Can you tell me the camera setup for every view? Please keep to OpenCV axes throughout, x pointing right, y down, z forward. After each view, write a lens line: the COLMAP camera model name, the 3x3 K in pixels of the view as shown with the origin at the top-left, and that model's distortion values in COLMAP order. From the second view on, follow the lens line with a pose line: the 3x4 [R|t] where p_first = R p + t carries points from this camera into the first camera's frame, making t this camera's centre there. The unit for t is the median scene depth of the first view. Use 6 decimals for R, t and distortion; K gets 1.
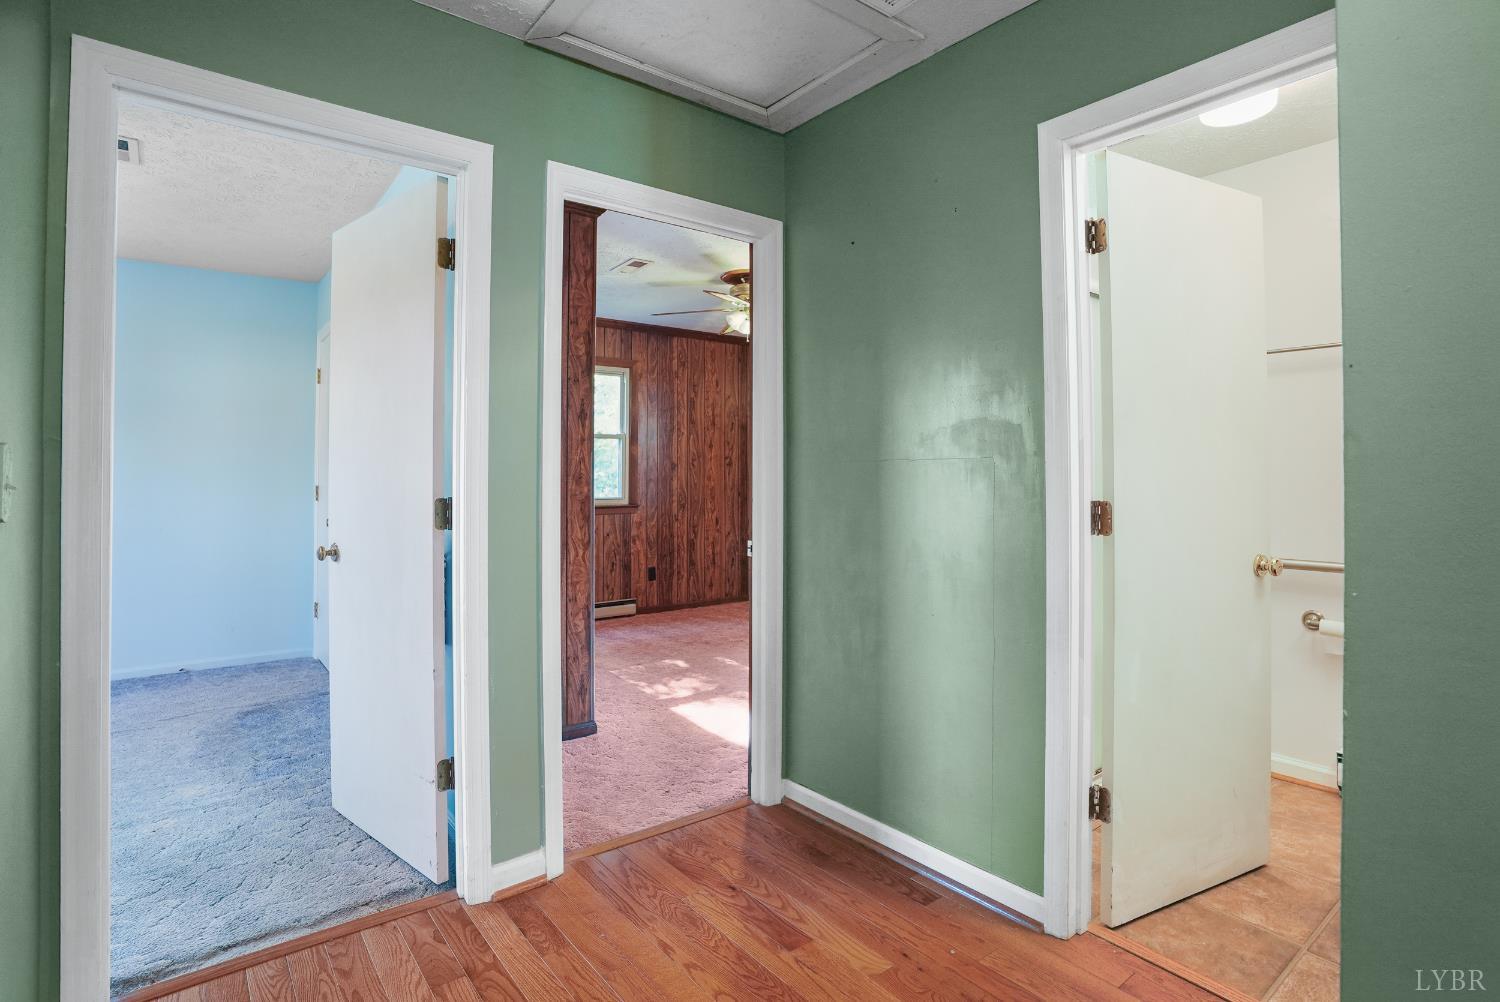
lens RADIAL K [[744.7, 0, 749.8], [0, 744.7, 474.8], [0, 0, 1]] dist [-0.076965, 0.034022]
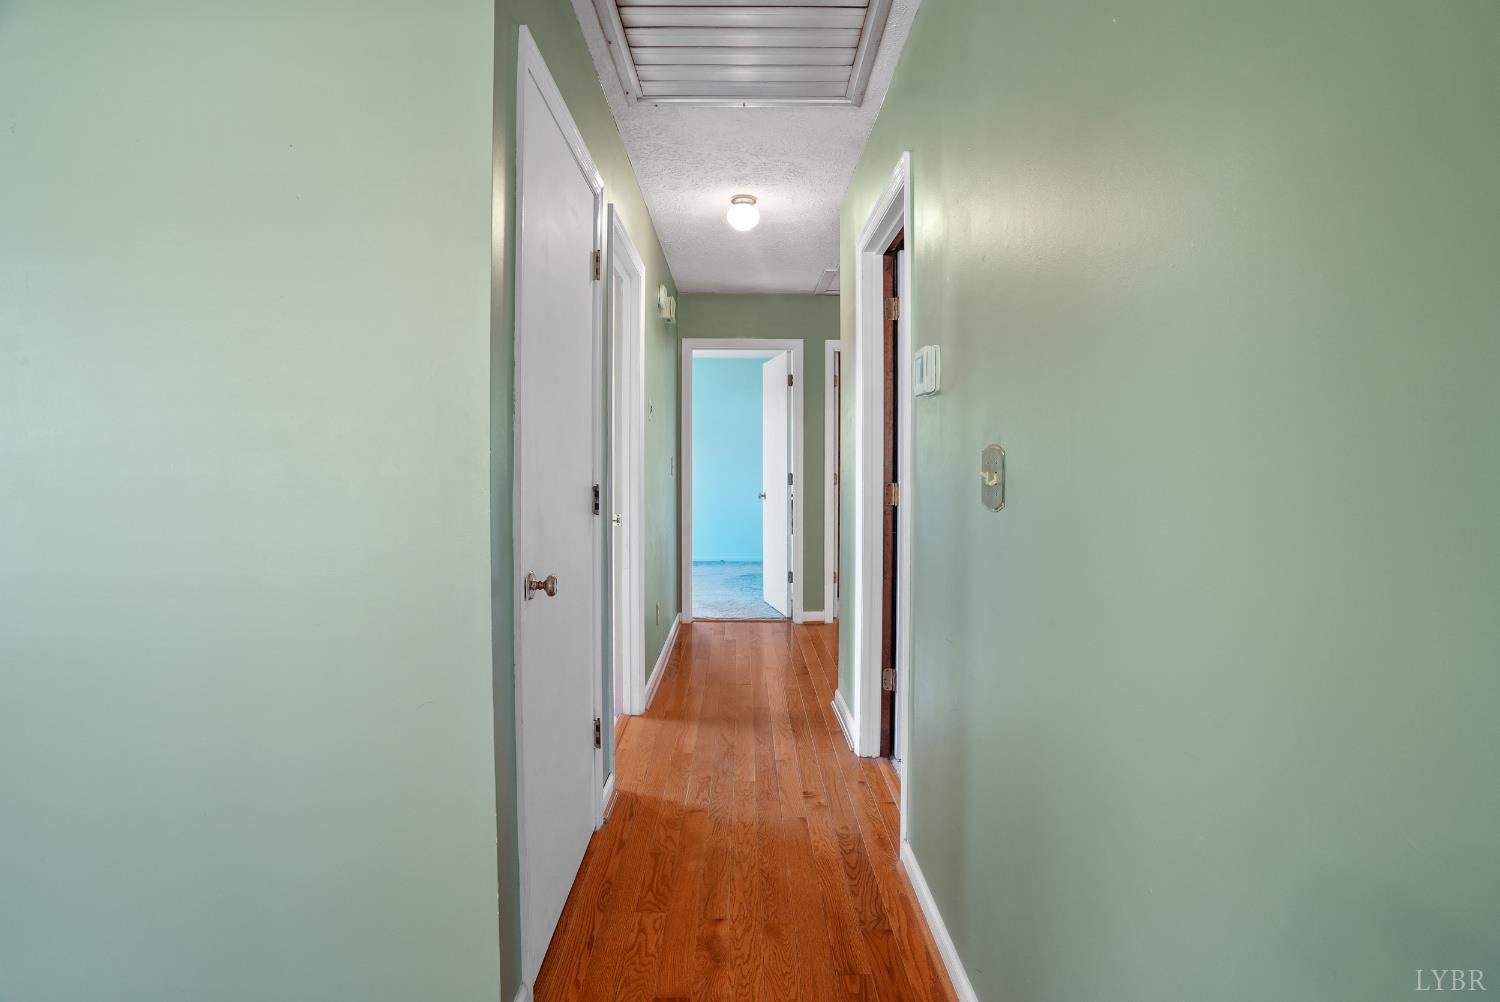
lens RADIAL K [[744.7, 0, 749.8], [0, 744.7, 474.8], [0, 0, 1]] dist [-0.076965, 0.034022]
pose [[0.791659, 0.003631, -0.610952, 0.953503], [0.009571, 0.999786, 0.018344, -0.012173], [0.610888, -0.020369, 0.791455, -1.050632]]
